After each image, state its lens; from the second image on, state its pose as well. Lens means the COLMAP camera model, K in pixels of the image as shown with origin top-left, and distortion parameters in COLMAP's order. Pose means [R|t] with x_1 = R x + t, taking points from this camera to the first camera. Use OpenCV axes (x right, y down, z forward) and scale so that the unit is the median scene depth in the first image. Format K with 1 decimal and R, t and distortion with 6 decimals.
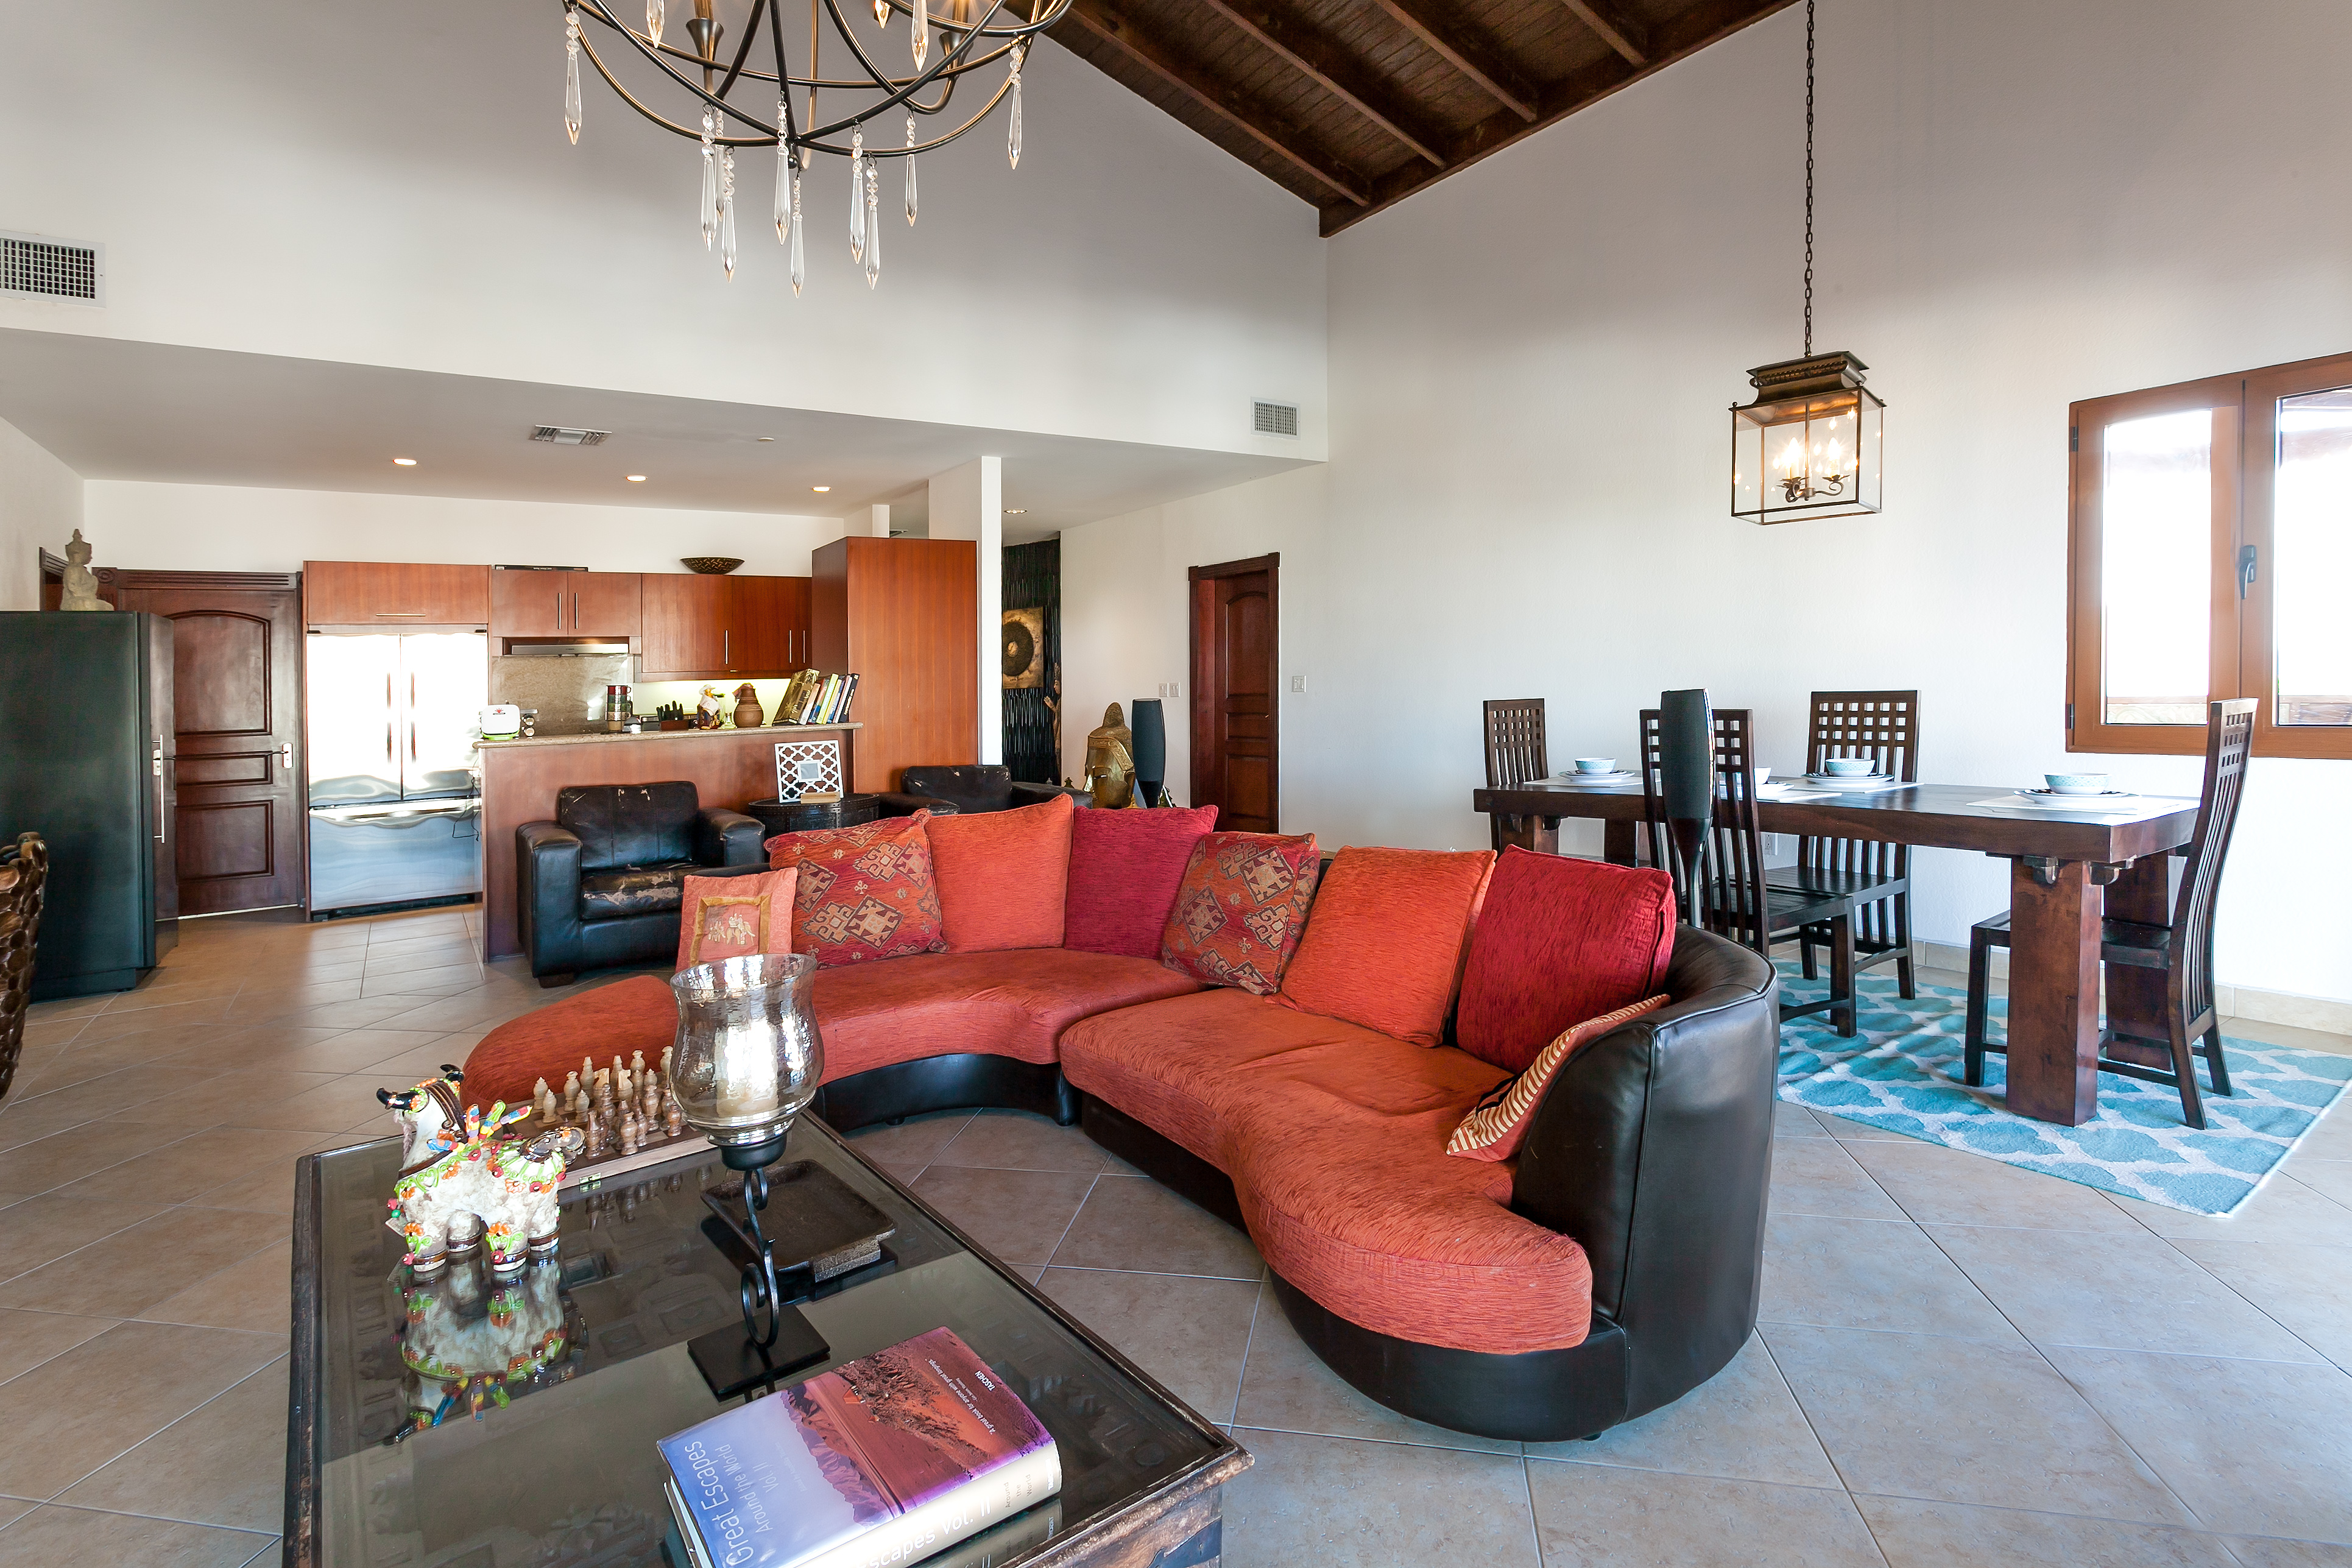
lens RADIAL K [[1129.8, 0, 1171.7], [0, 1129.8, 769.8], [0, 0, 1]] dist [0.000336, 0.000324]
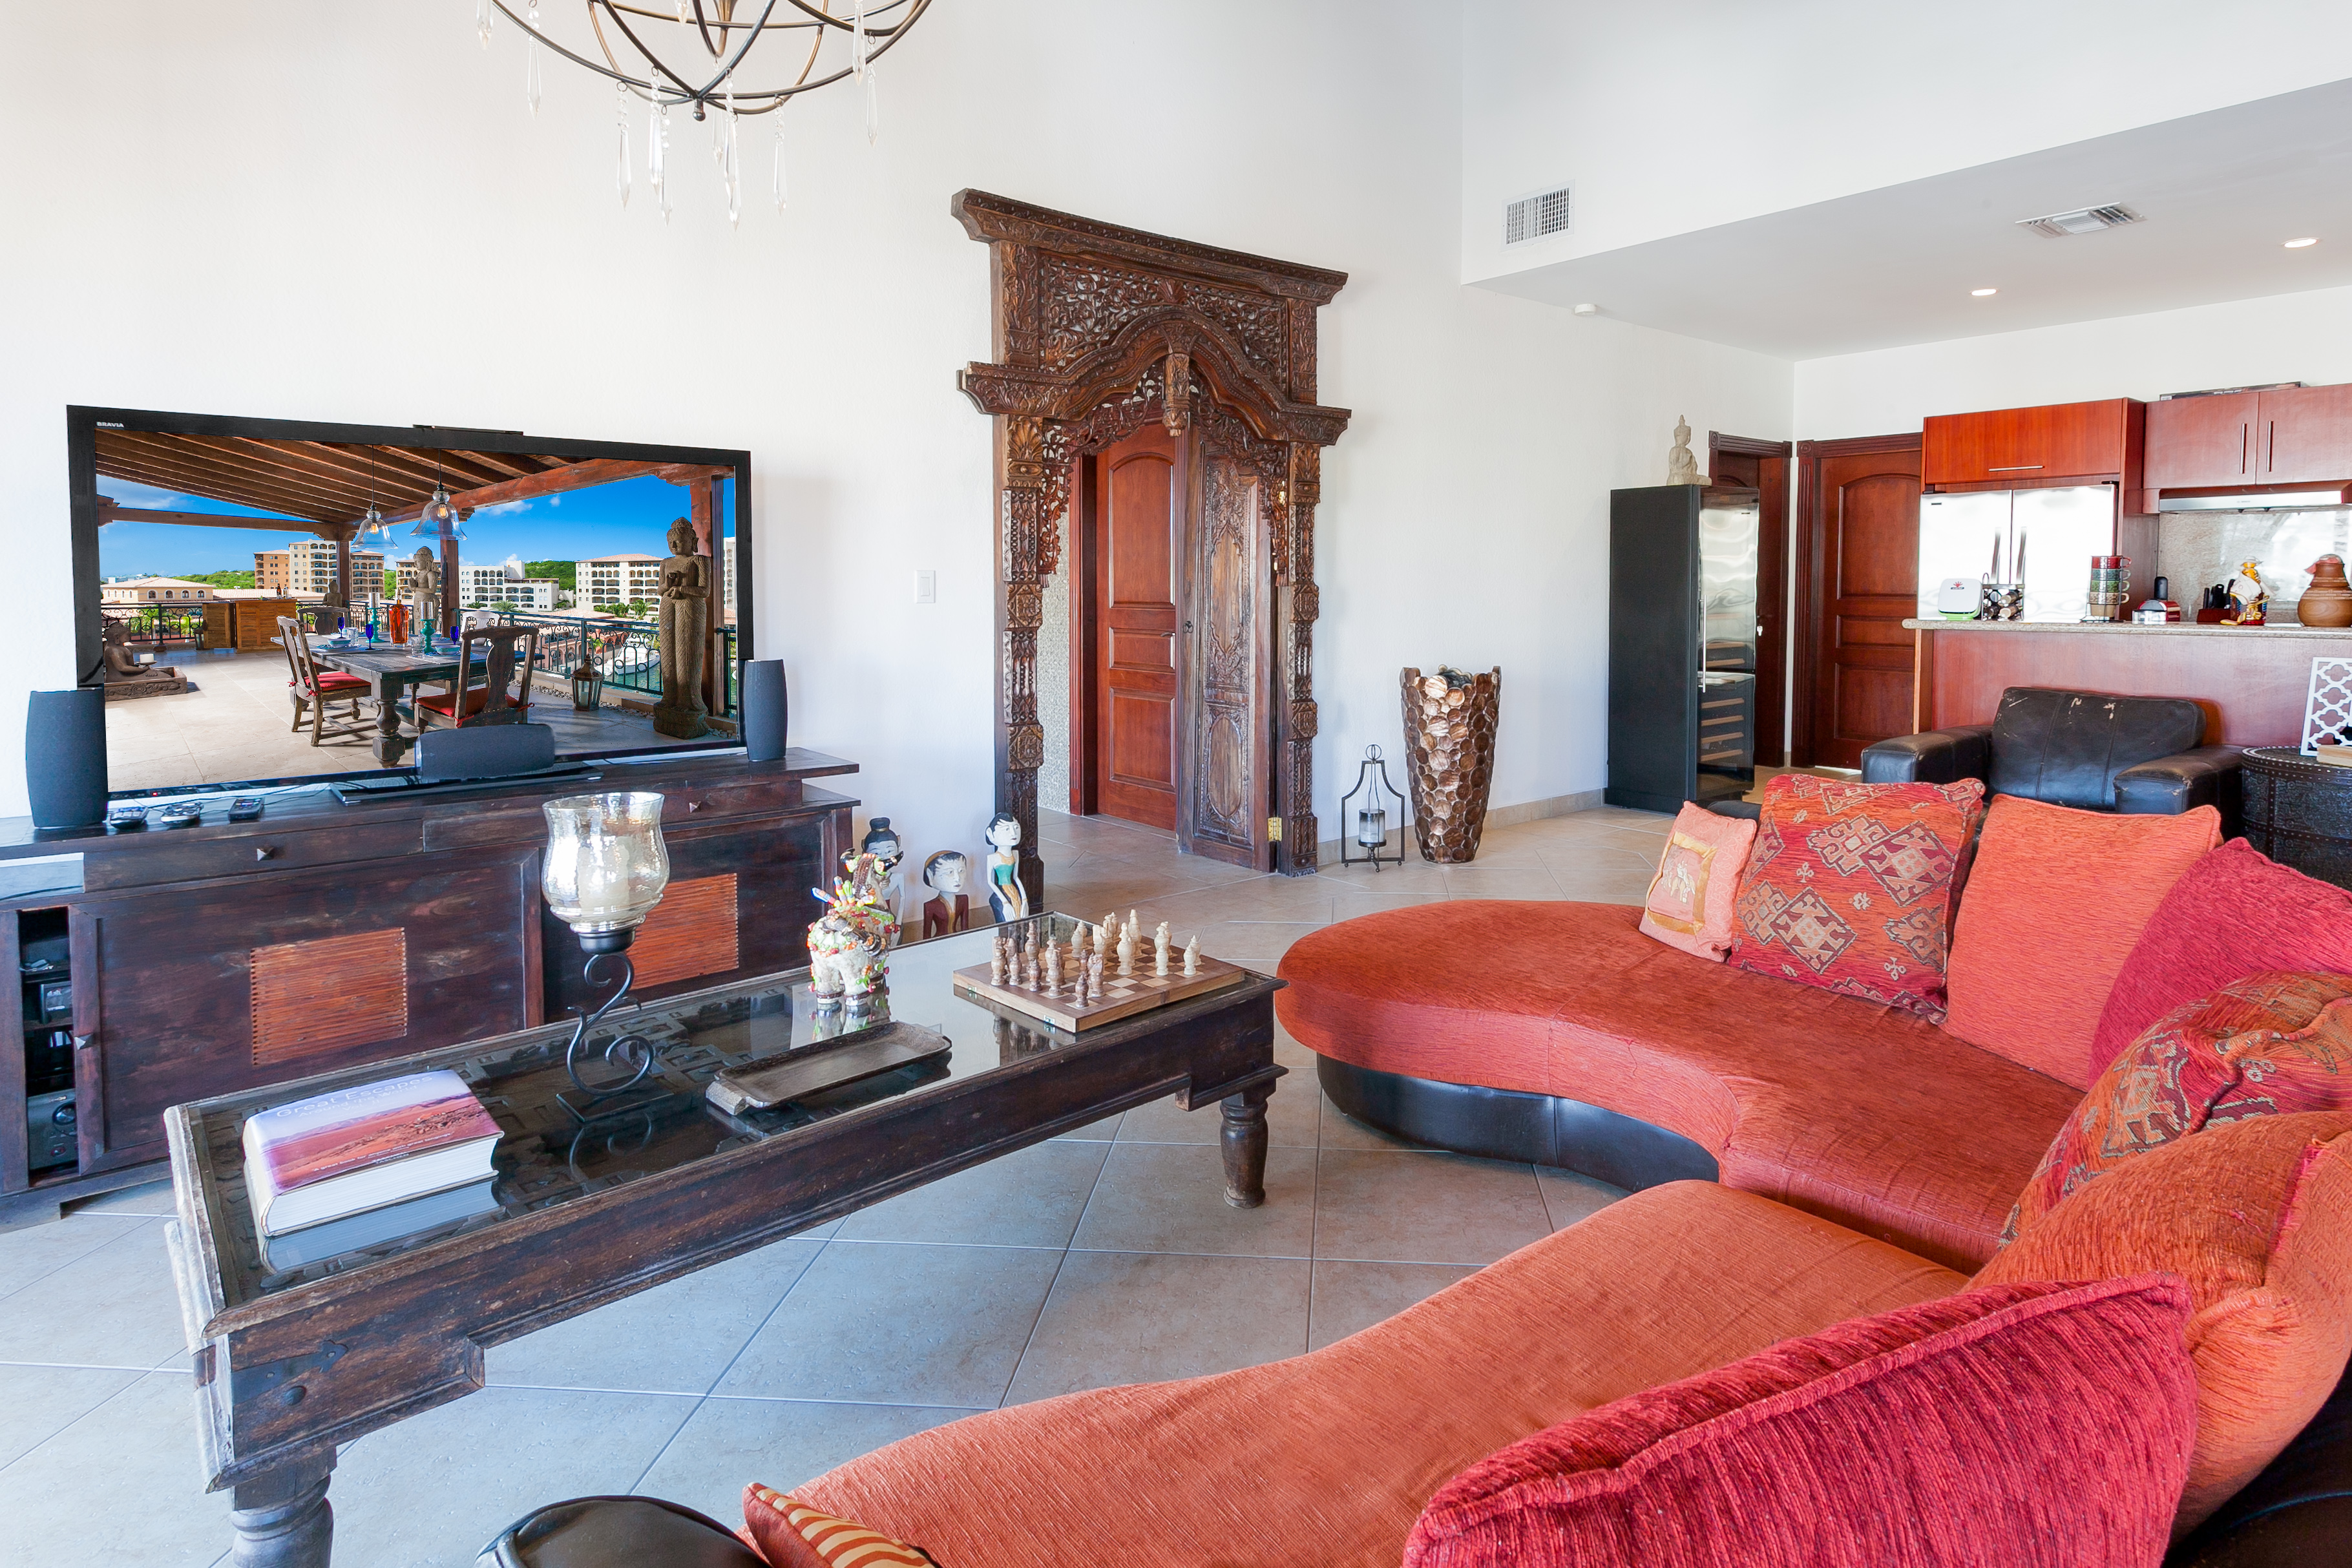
lens RADIAL K [[1223.3, 0, 1173.4], [0, 1223.3, 675.9], [0, 0, 1]] dist [-0.000855, -0.000108]
pose [[0.104283, 0.109993, -0.988447, 0.373963], [-0.076041, 0.991838, 0.102348, -0.054323], [0.991636, 0.064489, 0.111796, 0.533573]]
